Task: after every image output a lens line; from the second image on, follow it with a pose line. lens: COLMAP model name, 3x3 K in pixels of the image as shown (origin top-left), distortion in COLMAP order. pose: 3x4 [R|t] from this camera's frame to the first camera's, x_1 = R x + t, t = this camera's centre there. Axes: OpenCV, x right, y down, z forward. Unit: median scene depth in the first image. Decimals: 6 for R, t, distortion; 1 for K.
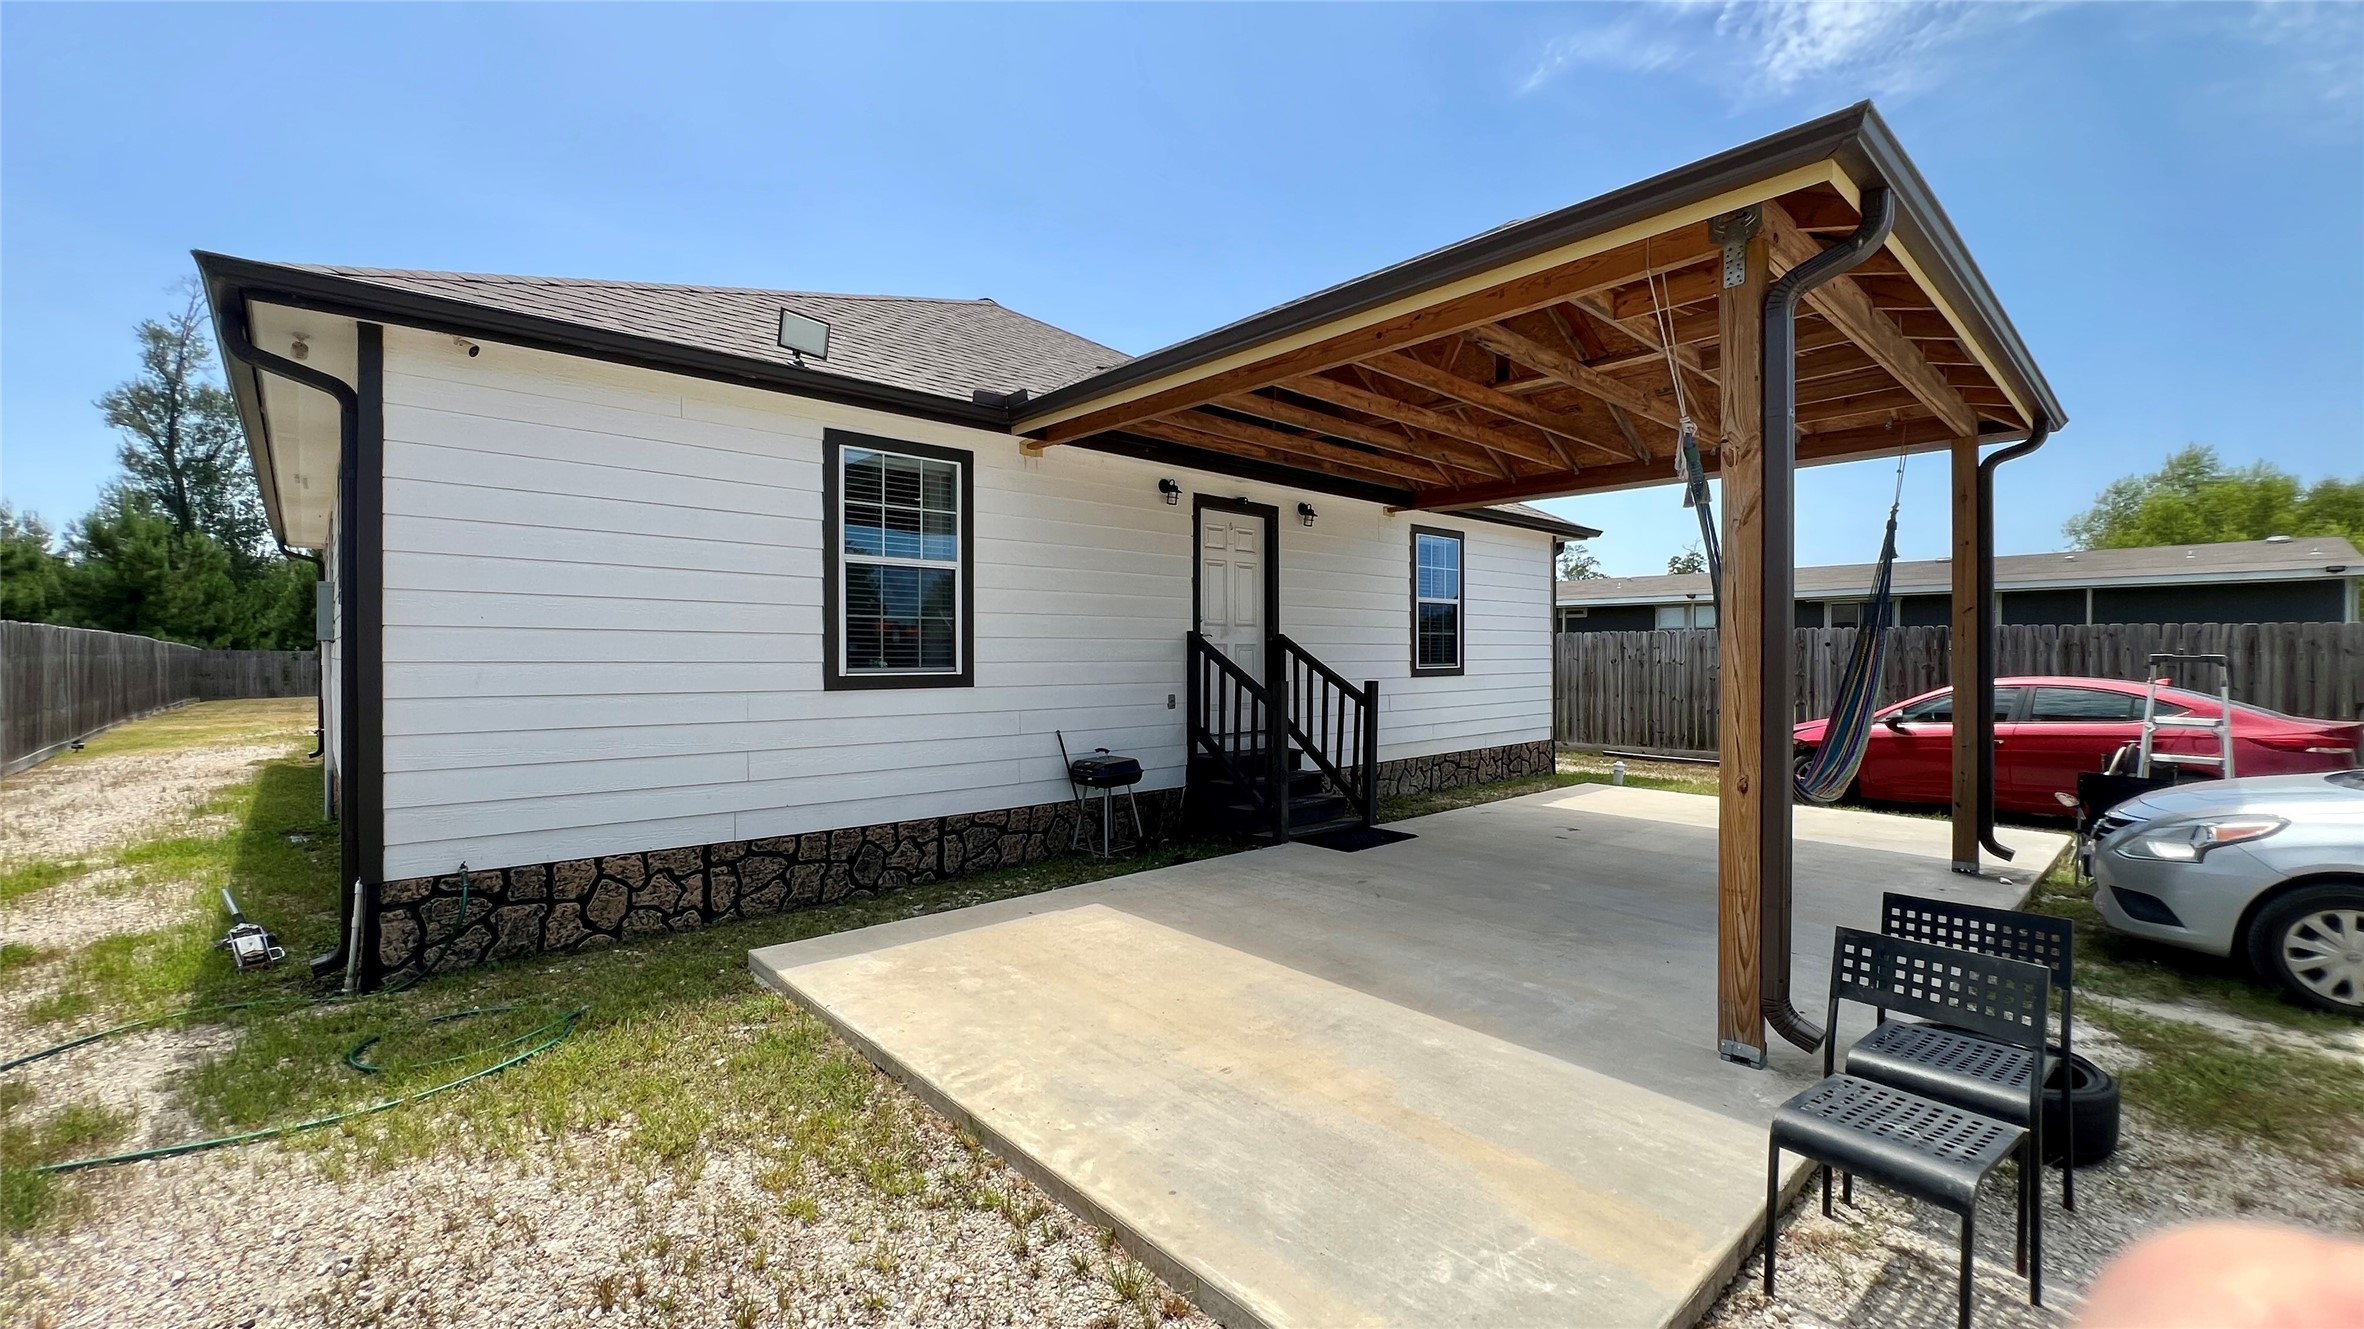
lens RADIAL K [[957.8, 0, 1187.0], [0, 957.8, 660.0], [0, 0, 1]] dist [-0.007420, 0.000550]
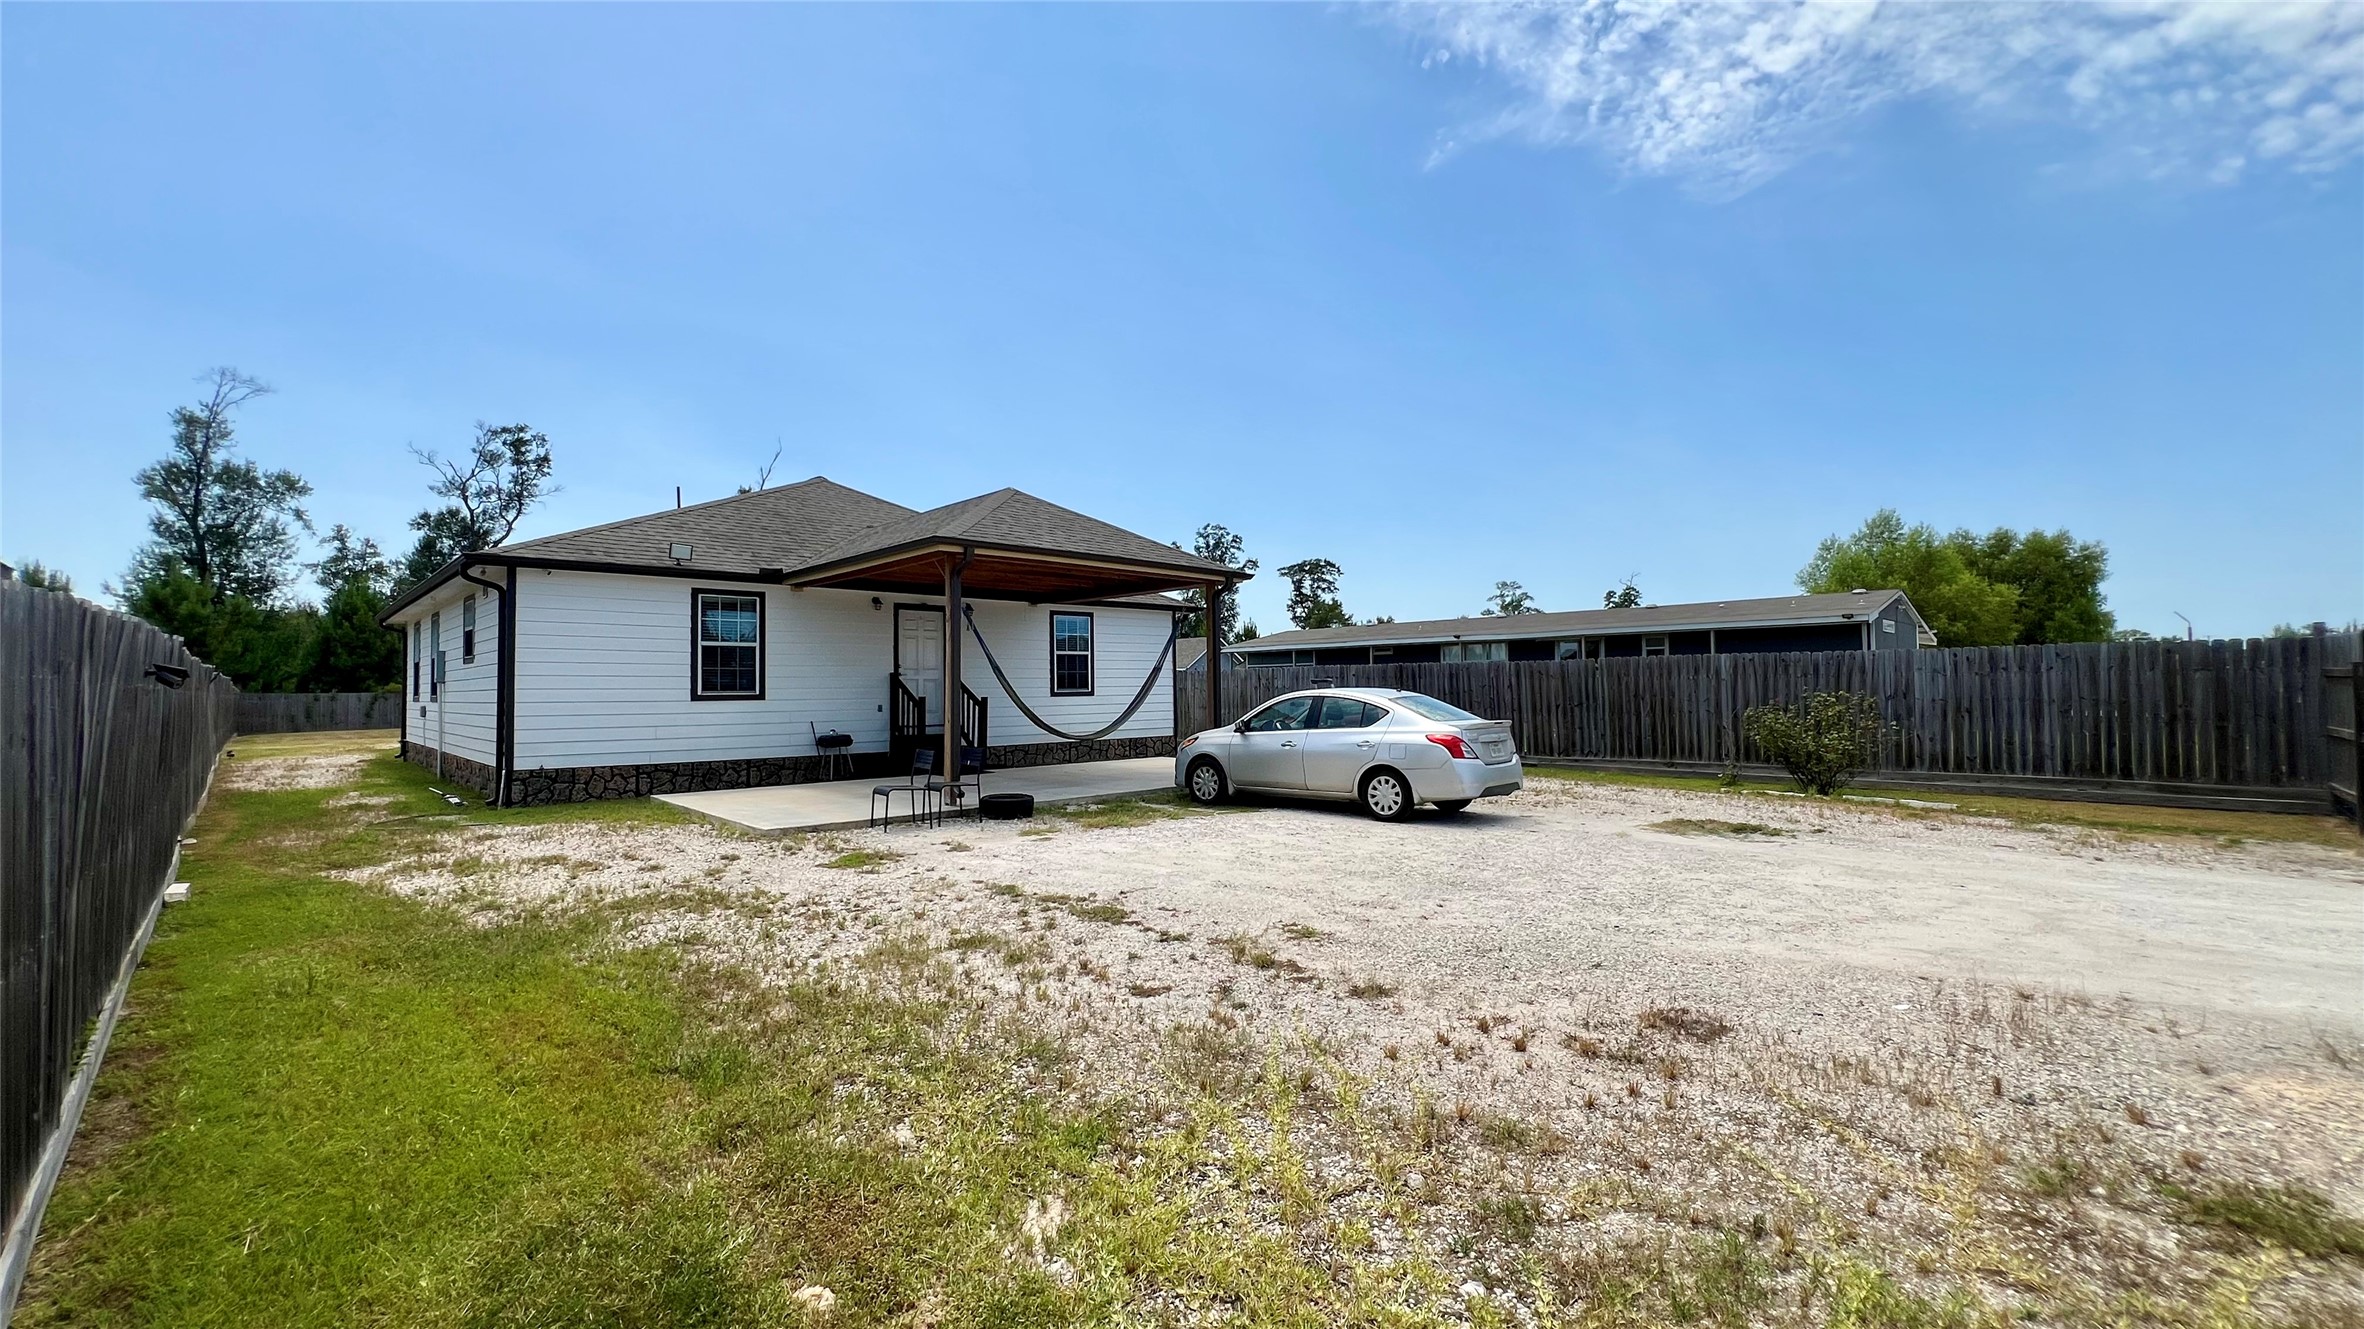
lens RADIAL K [[964.0, 0, 1170.4], [0, 964.0, 669.8], [0, 0, 1]] dist [0.009834, -0.007390]
pose [[0.999936, -0.010312, 0.004670, 0.349609], [0.010435, 0.999580, -0.027031, 0.014517], [-0.004390, 0.027078, 0.999624, -0.608515]]
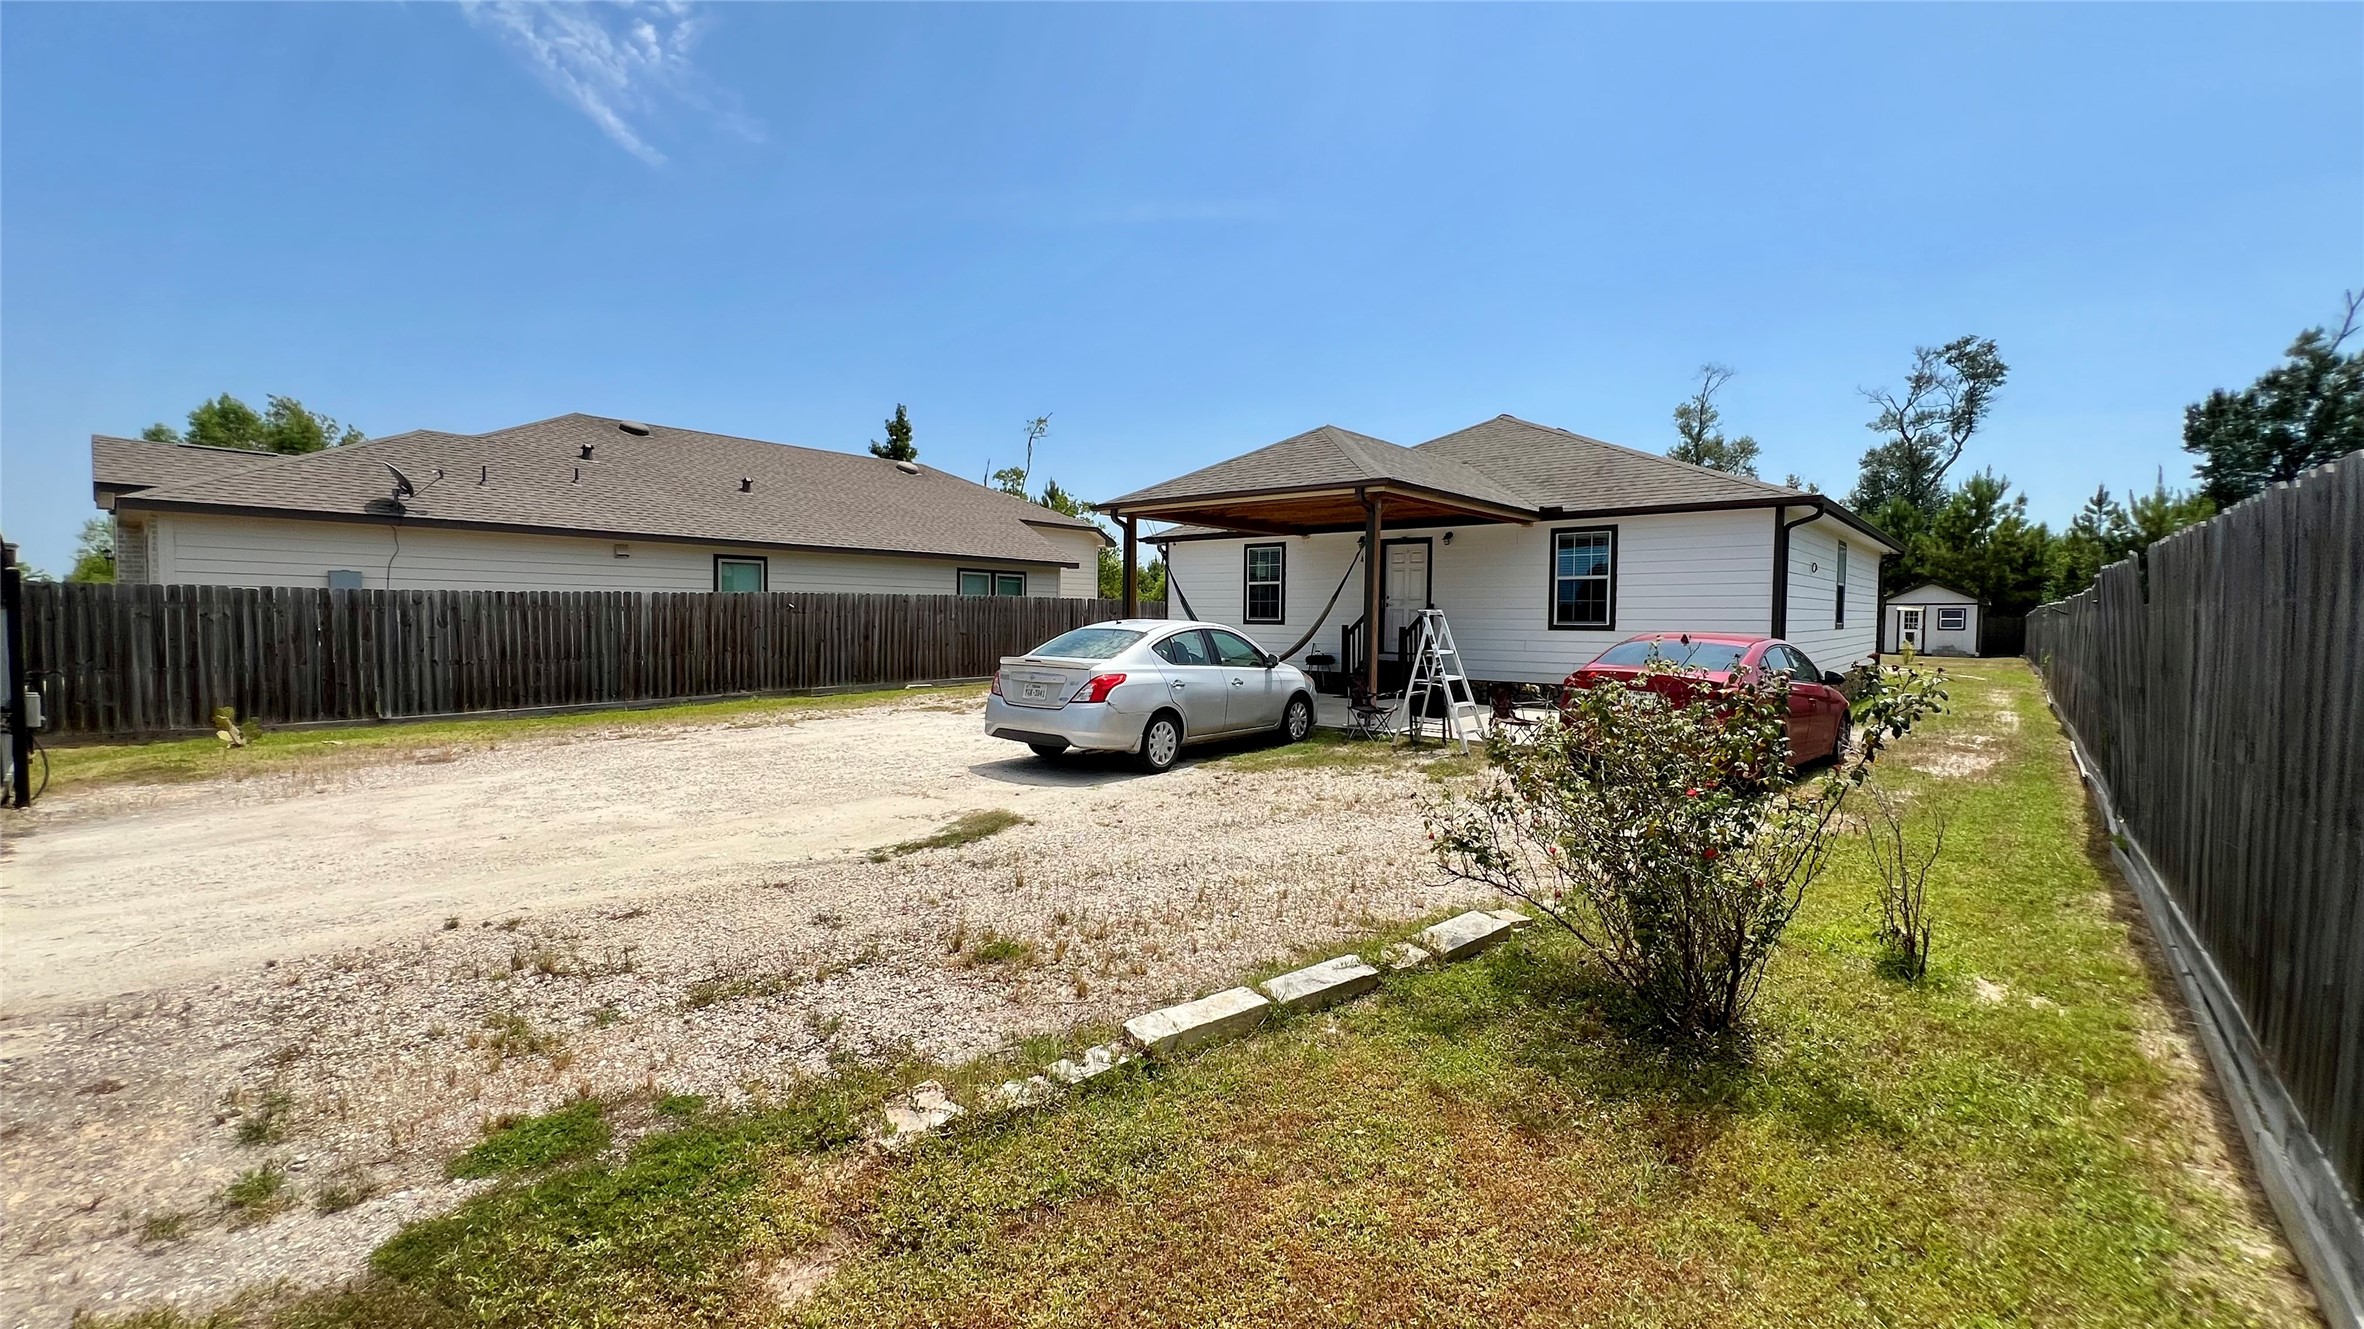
lens RADIAL K [[957.8, 0, 1187.0], [0, 957.8, 660.0], [0, 0, 1]] dist [-0.007420, 0.000550]
pose [[0.104780, 0.042658, -0.993580, 1.312348], [-0.017327, 0.999006, 0.041064, 0.010198], [0.994344, 0.012913, 0.105415, 0.211925]]
